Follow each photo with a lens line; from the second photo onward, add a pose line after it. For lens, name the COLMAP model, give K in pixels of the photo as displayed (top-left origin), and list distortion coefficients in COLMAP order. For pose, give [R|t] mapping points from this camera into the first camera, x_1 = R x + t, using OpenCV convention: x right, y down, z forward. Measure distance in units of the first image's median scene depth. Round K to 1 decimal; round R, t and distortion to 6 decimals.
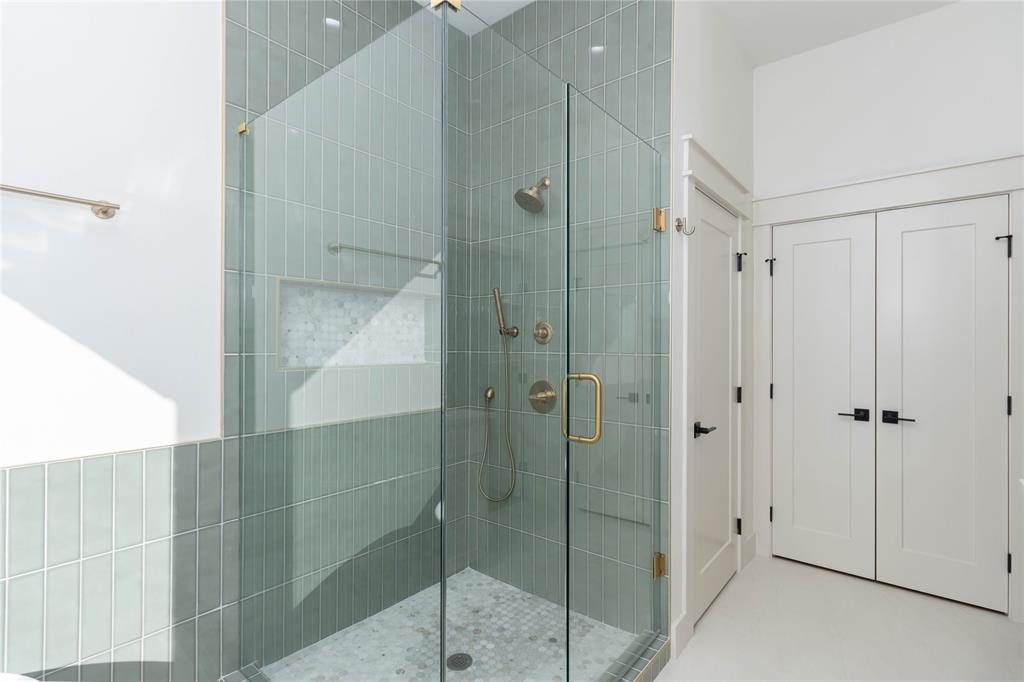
lens RADIAL K [[479.0, 0, 513.7], [0, 479.0, 332.8], [0, 0, 1]] dist [0.001727, 0.000094]
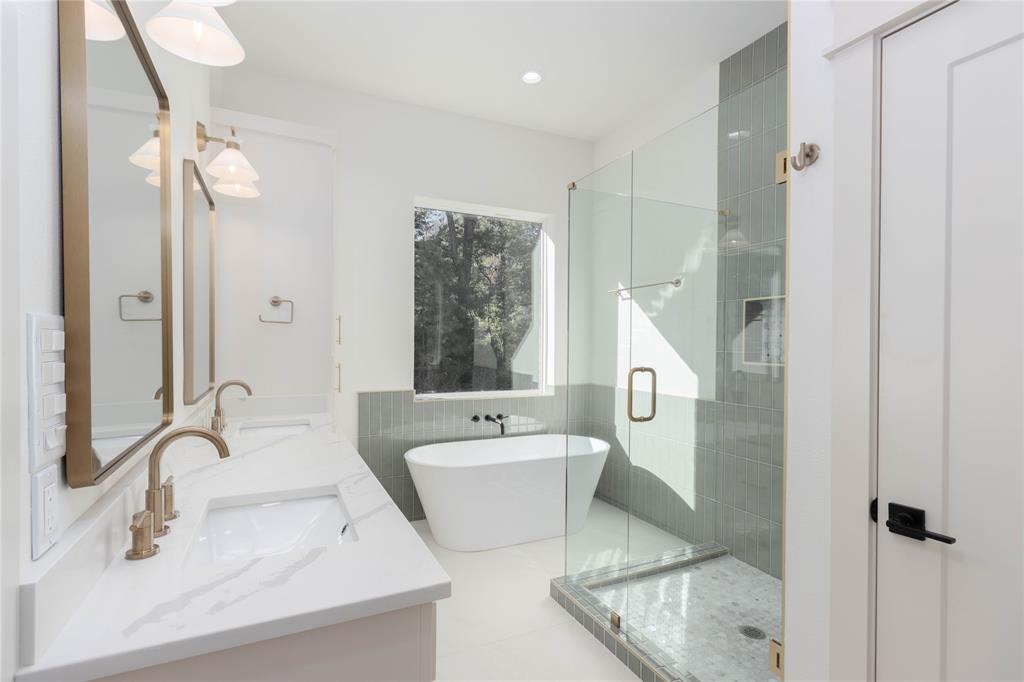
lens RADIAL K [[485.2, 0, 512.0], [0, 485.2, 341.0], [0, 0, 1]] dist [-0.000915, 0.000587]
pose [[-0.408201, -0.012142, -0.912811, 1.266120], [0.000512, 0.999908, -0.013529, 0.030573], [0.912892, -0.005990, -0.408158, 1.058433]]
